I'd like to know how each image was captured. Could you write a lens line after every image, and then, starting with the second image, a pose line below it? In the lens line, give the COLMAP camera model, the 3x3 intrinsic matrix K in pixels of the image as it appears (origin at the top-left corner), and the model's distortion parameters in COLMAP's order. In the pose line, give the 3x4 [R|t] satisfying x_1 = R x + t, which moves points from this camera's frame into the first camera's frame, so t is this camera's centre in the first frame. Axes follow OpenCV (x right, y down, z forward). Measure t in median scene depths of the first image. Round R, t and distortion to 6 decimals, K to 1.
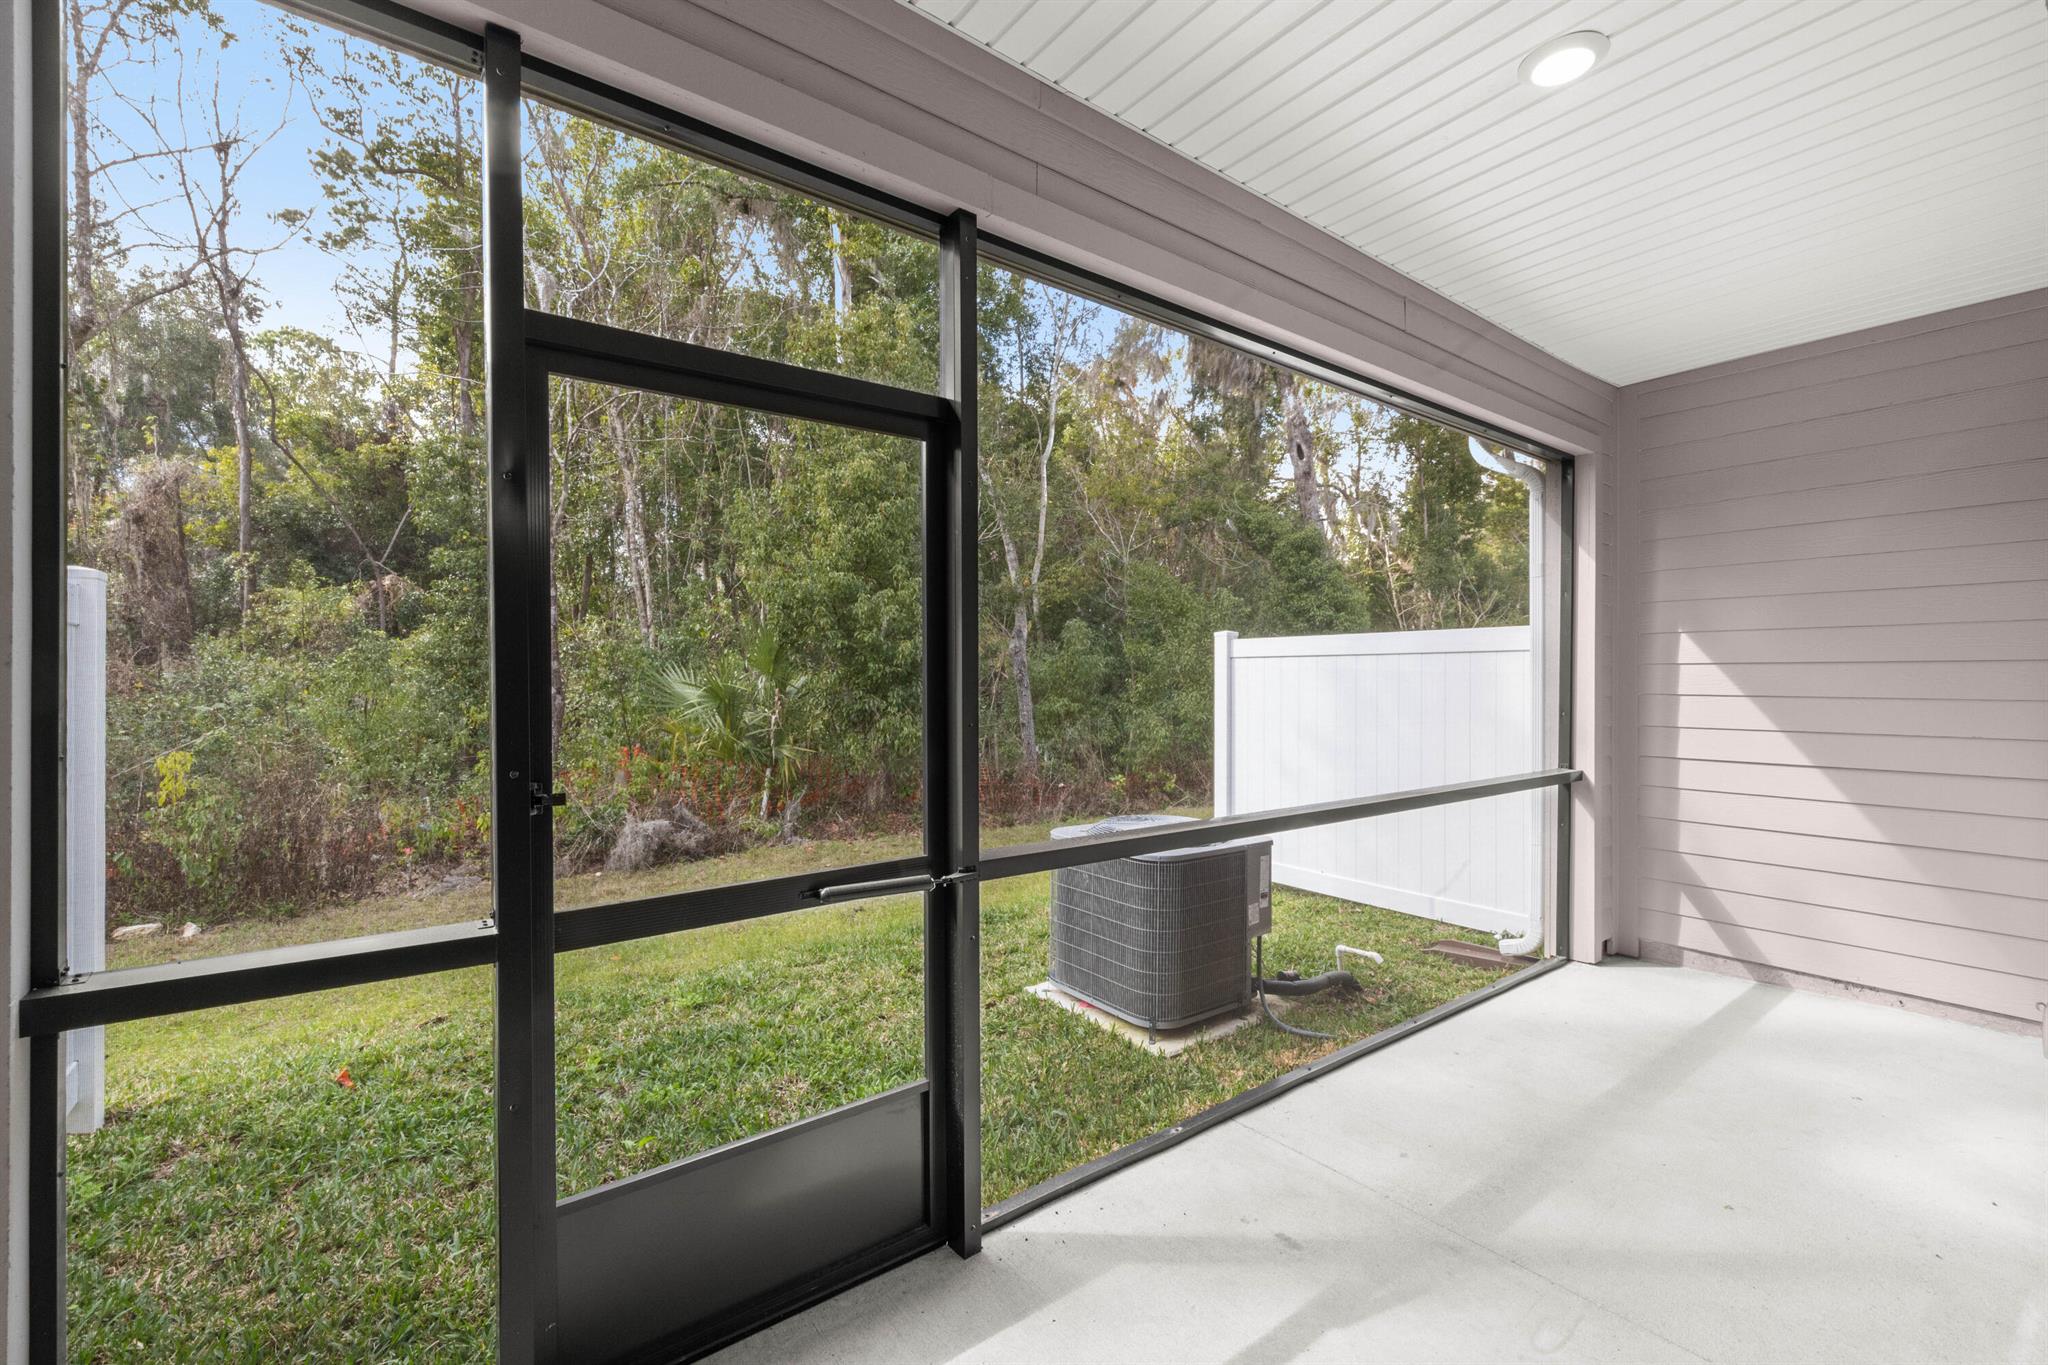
lens RADIAL K [[867.2, 0, 1034.3], [0, 867.2, 675.4], [0, 0, 1]] dist [0.001367, -0.000019]
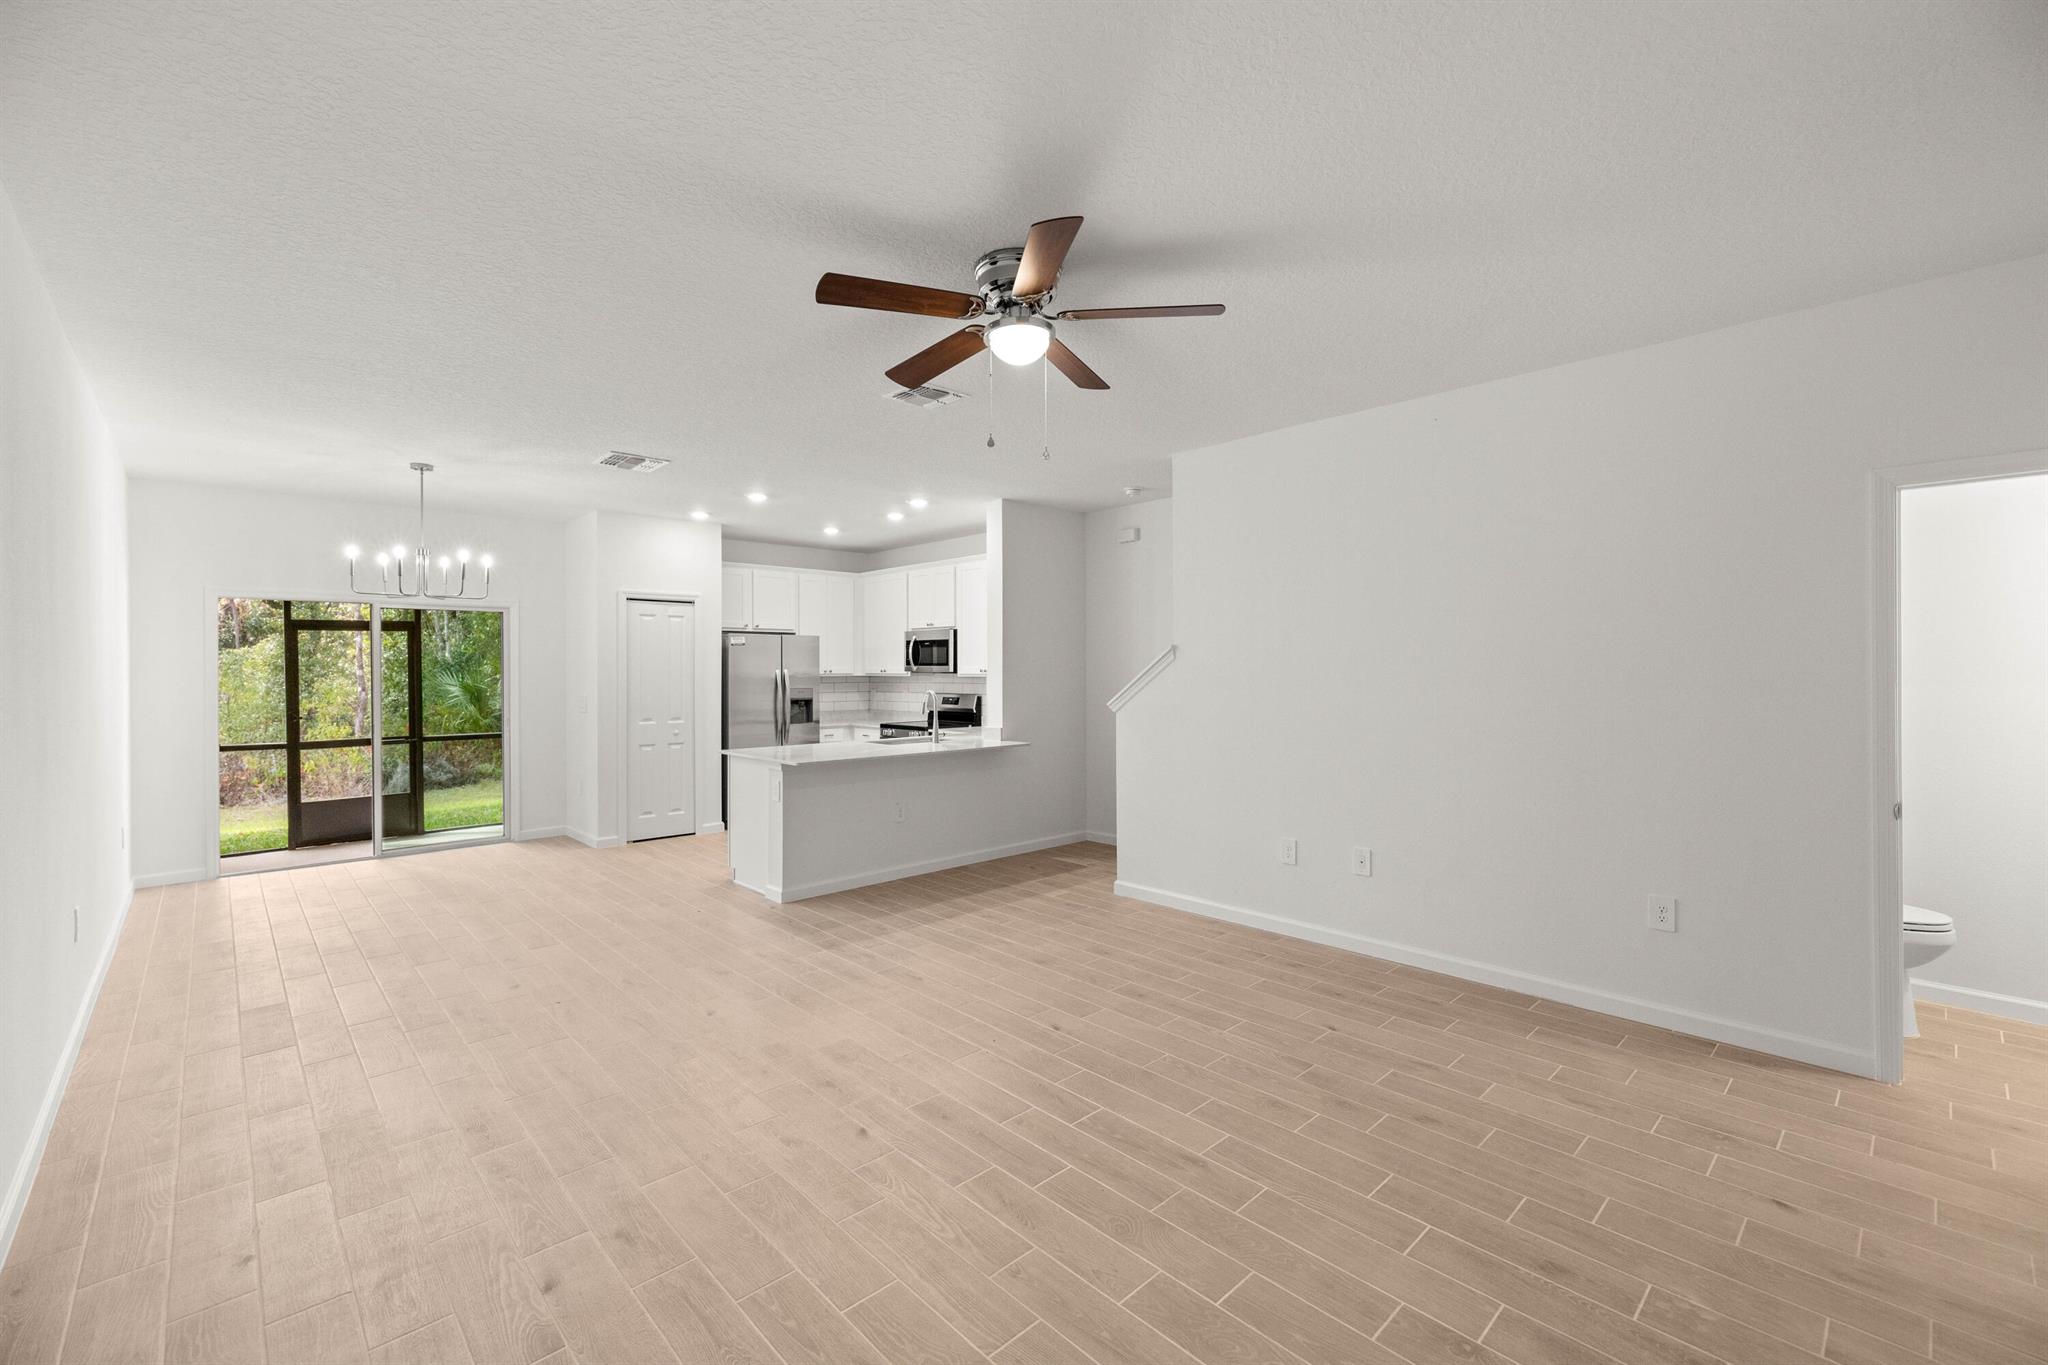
lens RADIAL K [[867.2, 0, 1037.8], [0, 867.2, 673.0], [0, 0, 1]] dist [0.001367, -0.000019]
pose [[0.993822, -0.003593, 0.110928, 1.177949], [0.002473, 0.999945, 0.010228, -0.056822], [-0.110958, -0.009891, 0.993776, -1.673123]]
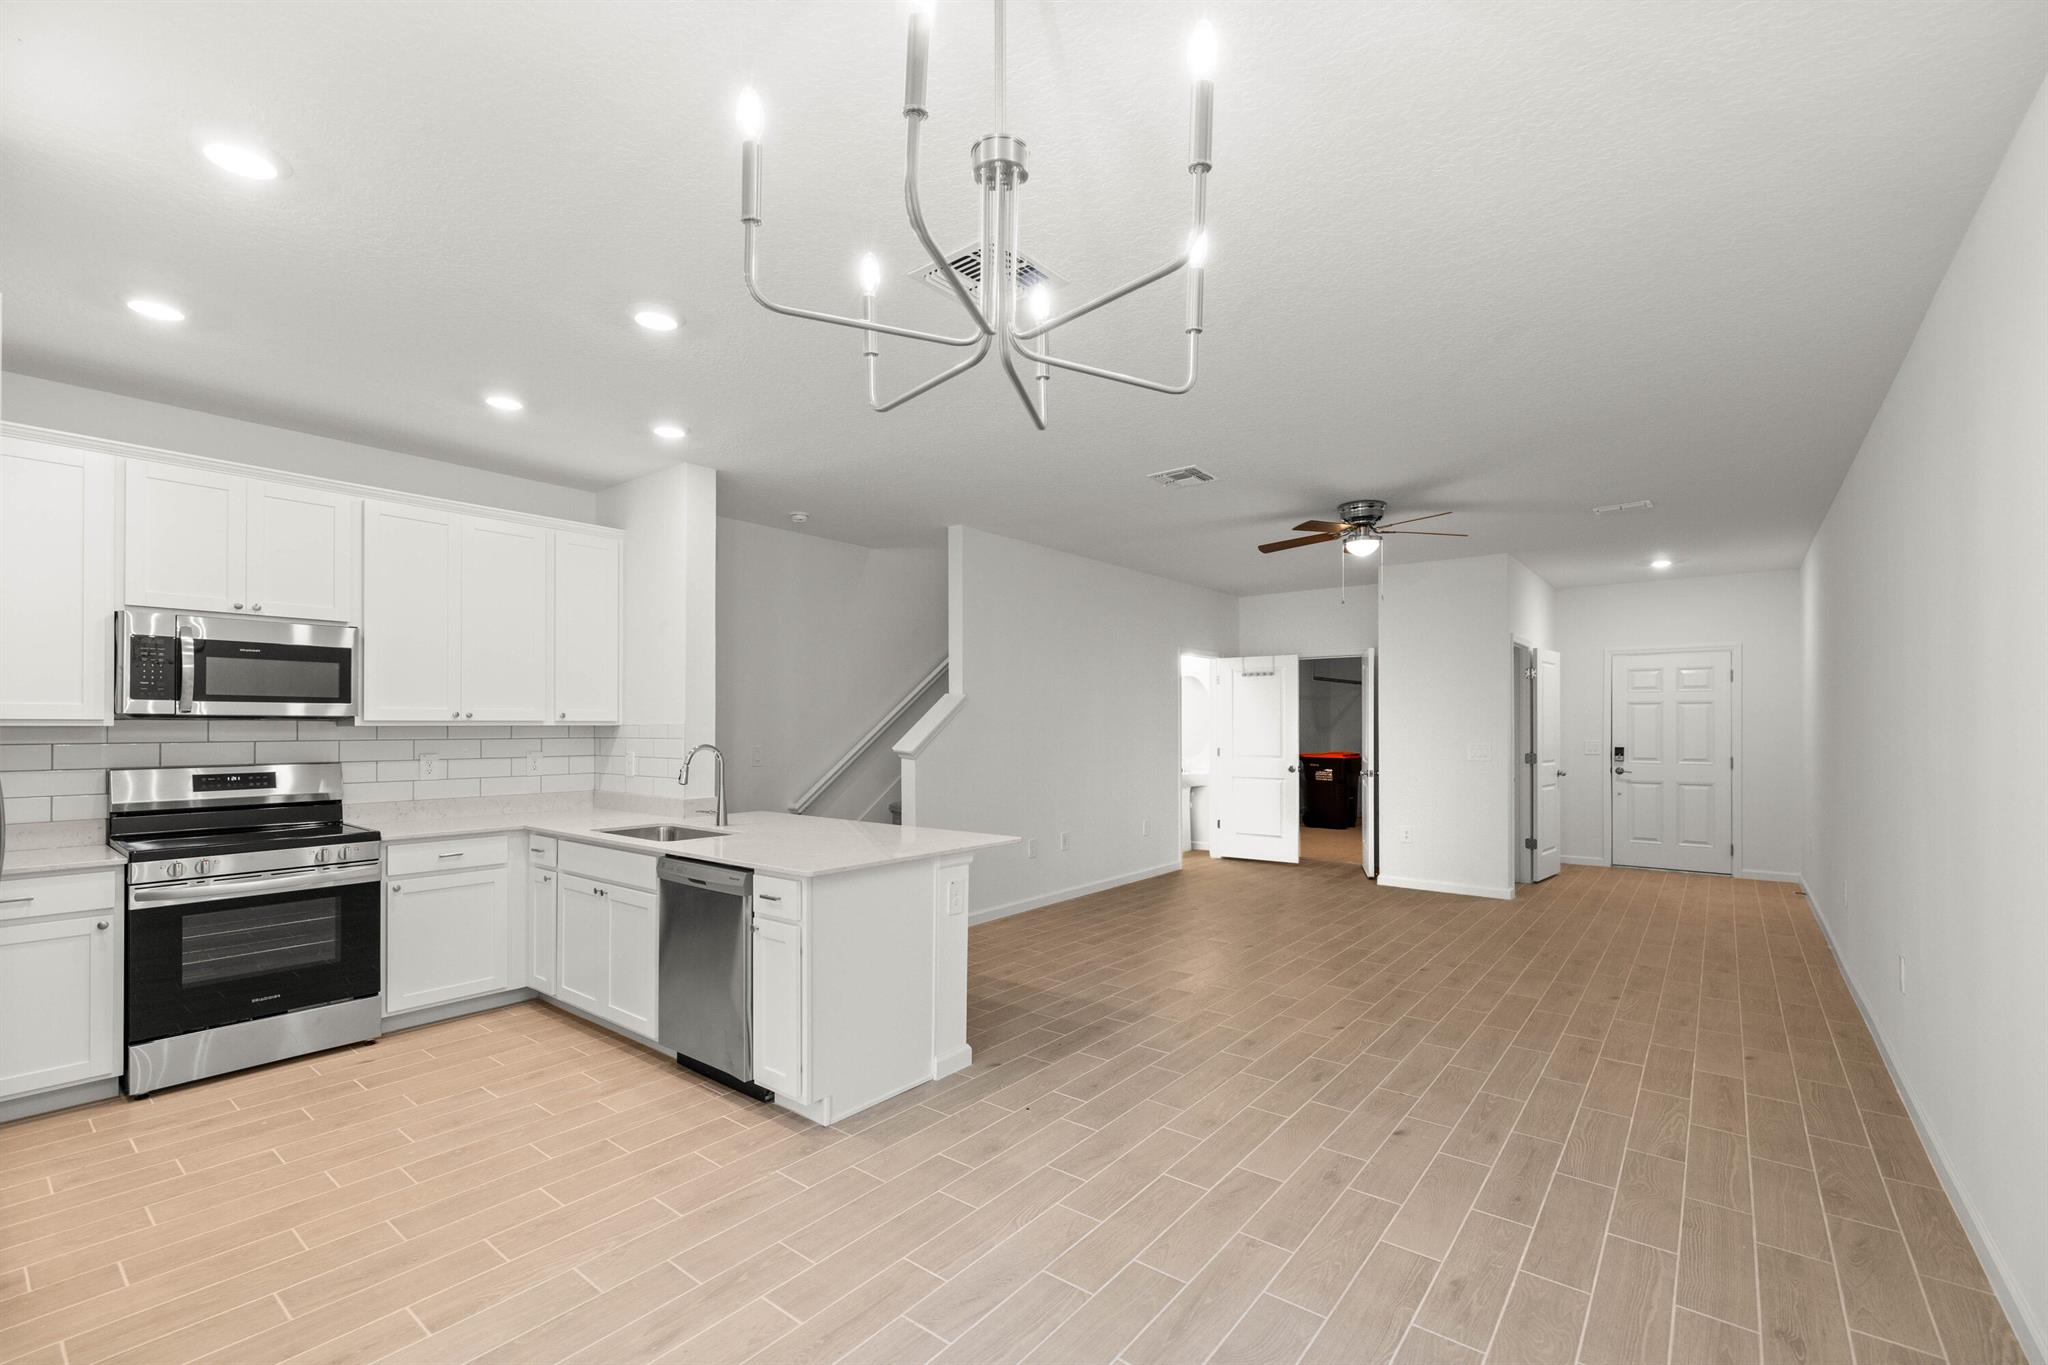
lens RADIAL K [[867.2, 0, 1037.8], [0, 867.2, 722.3], [0, 0, 1]] dist [0.001367, -0.000019]
pose [[-0.252432, 0.004106, 0.967606, 0.093762], [-0.004900, 0.999973, -0.005522, -0.031574], [-0.967602, -0.006135, -0.252405, -0.187419]]
